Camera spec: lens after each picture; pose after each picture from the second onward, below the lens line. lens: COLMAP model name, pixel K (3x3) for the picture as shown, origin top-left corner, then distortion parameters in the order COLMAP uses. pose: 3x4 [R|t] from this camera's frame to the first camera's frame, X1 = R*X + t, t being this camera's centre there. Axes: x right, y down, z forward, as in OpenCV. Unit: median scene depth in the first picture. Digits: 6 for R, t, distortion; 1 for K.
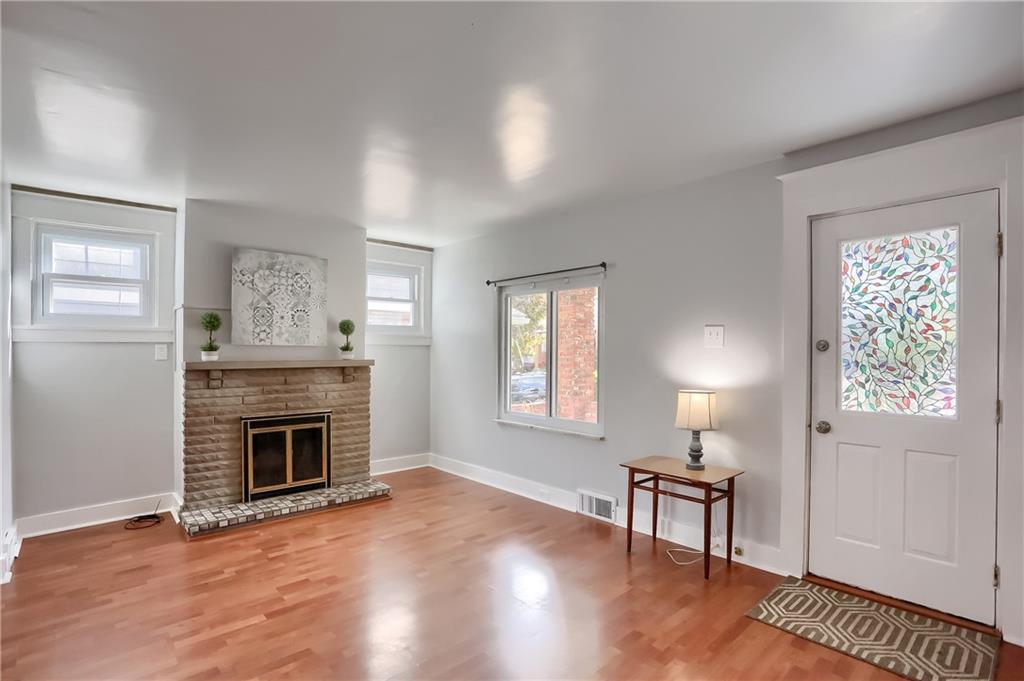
lens RADIAL K [[529.9, 0, 541.3], [0, 529.9, 352.9], [0, 0, 1]] dist [0.004353, 0.000559]
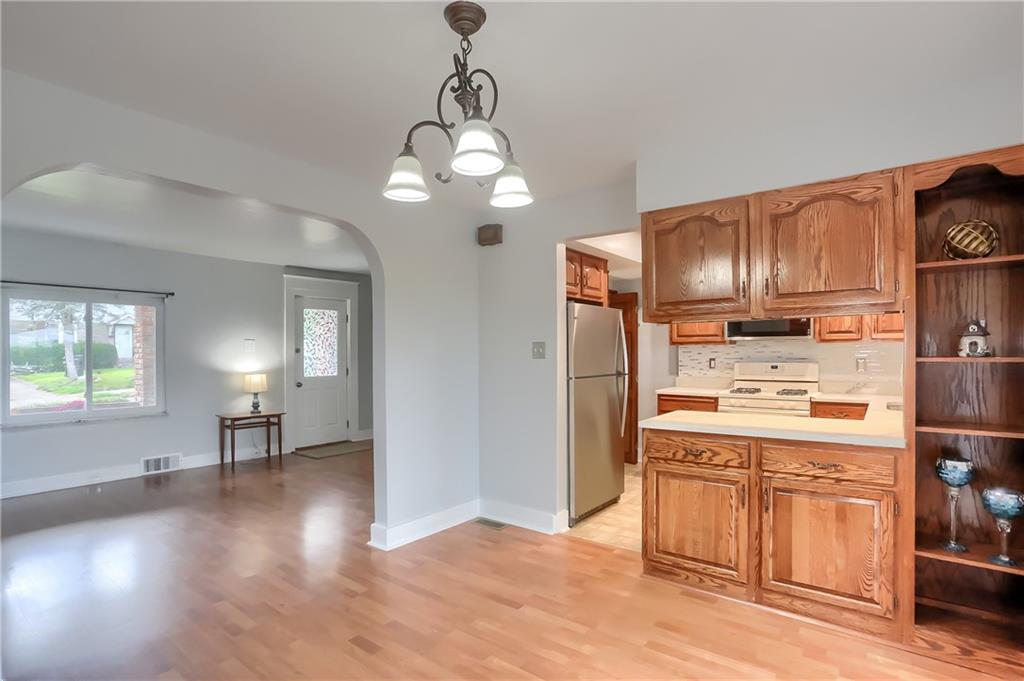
lens RADIAL K [[529.9, 0, 541.3], [0, 529.9, 352.9], [0, 0, 1]] dist [0.004353, 0.000559]
pose [[-0.219942, -0.001479, 0.975512, -2.174017], [0.002112, 0.999996, 0.001992, -0.005537], [-0.975511, 0.002499, -0.219938, 0.495751]]
